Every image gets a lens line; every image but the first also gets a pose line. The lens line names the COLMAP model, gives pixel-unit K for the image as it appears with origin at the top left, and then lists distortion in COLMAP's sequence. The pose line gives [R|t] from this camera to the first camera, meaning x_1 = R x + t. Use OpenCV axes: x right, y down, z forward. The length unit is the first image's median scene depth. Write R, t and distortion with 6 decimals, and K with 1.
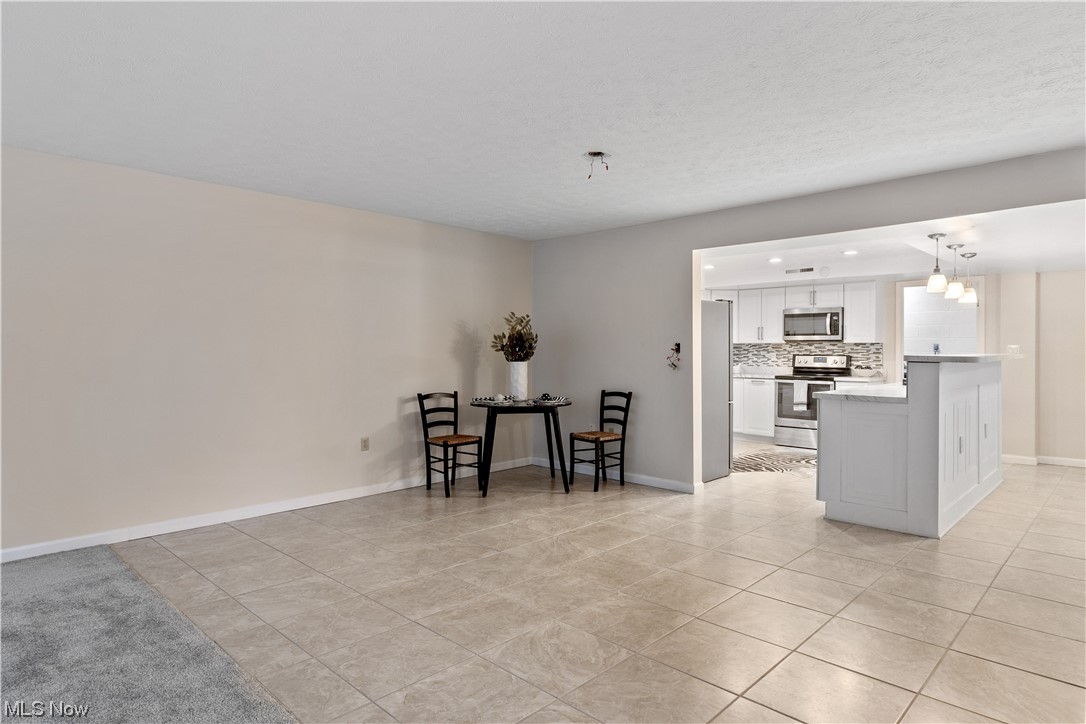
lens RADIAL K [[613.3, 0, 559.7], [0, 613.3, 353.6], [0, 0, 1]] dist [0.007327, -0.001359]
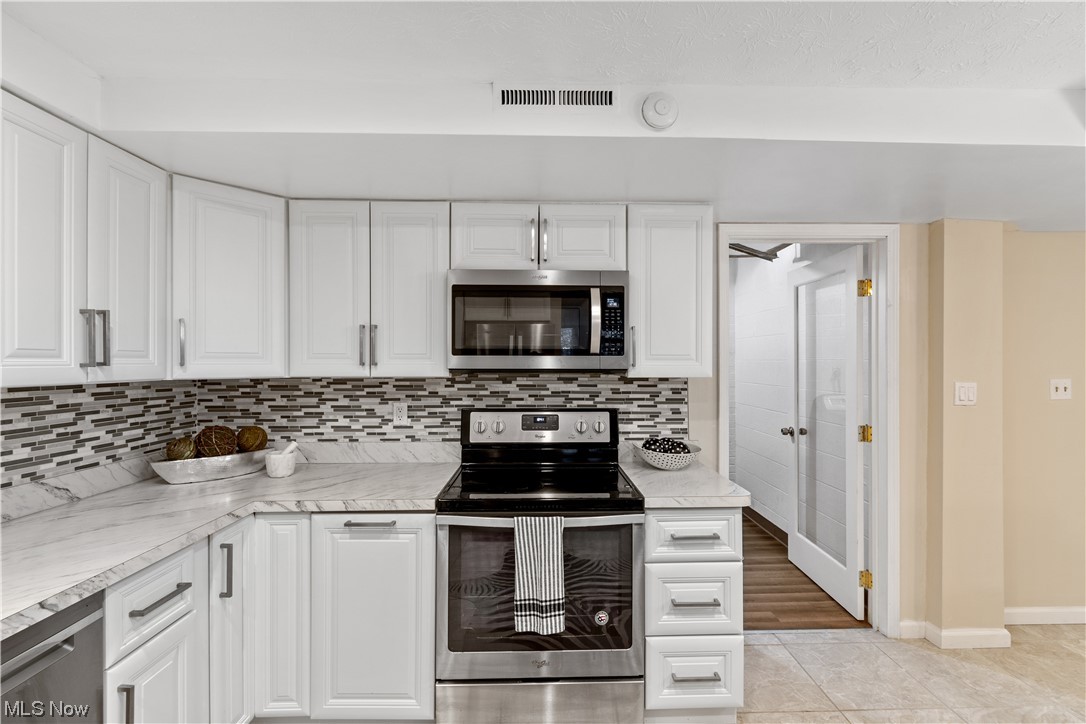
lens RADIAL K [[489.6, 0, 562.0], [0, 489.6, 363.6], [0, 0, 1]] dist [0.008905, -0.005165]
pose [[0.698926, -0.006462, 0.715165, 0.240180], [0.006676, 0.999975, 0.002512, -0.026069], [-0.715163, 0.003018, 0.698951, 0.830092]]
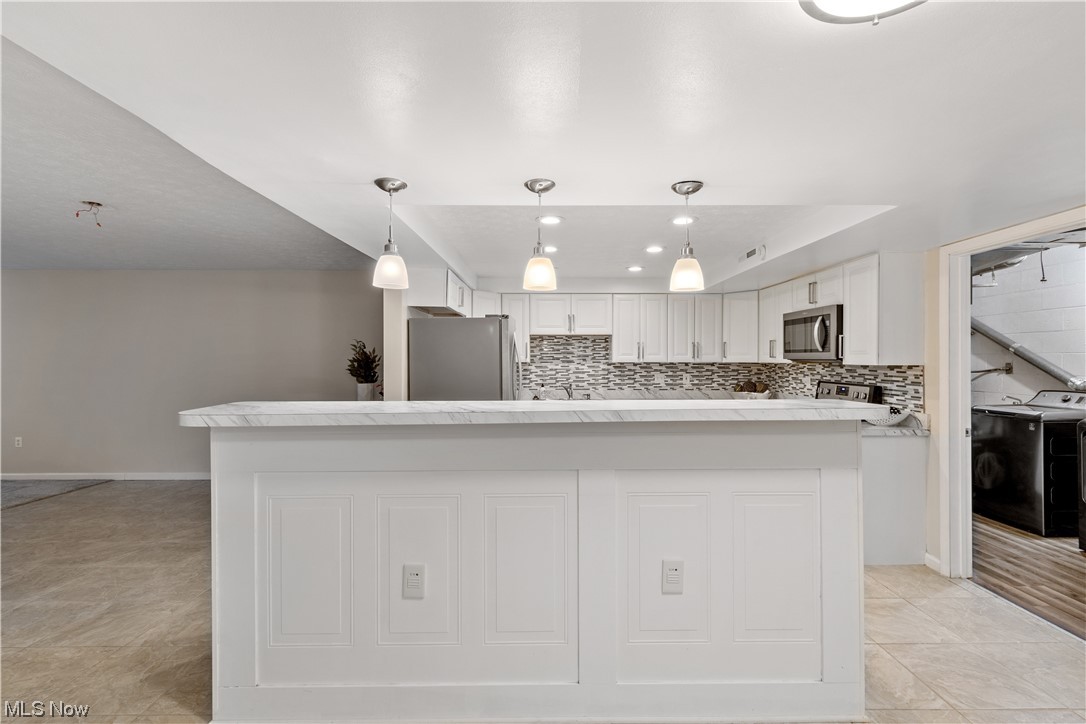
lens RADIAL K [[489.6, 0, 551.8], [0, 489.6, 356.5], [0, 0, 1]] dist [0.008905, -0.005165]
pose [[0.697757, -0.006766, -0.716303, 0.602194], [-0.001917, 0.999934, -0.011313, -0.019300], [0.716332, 0.009267, 0.697698, 0.463883]]
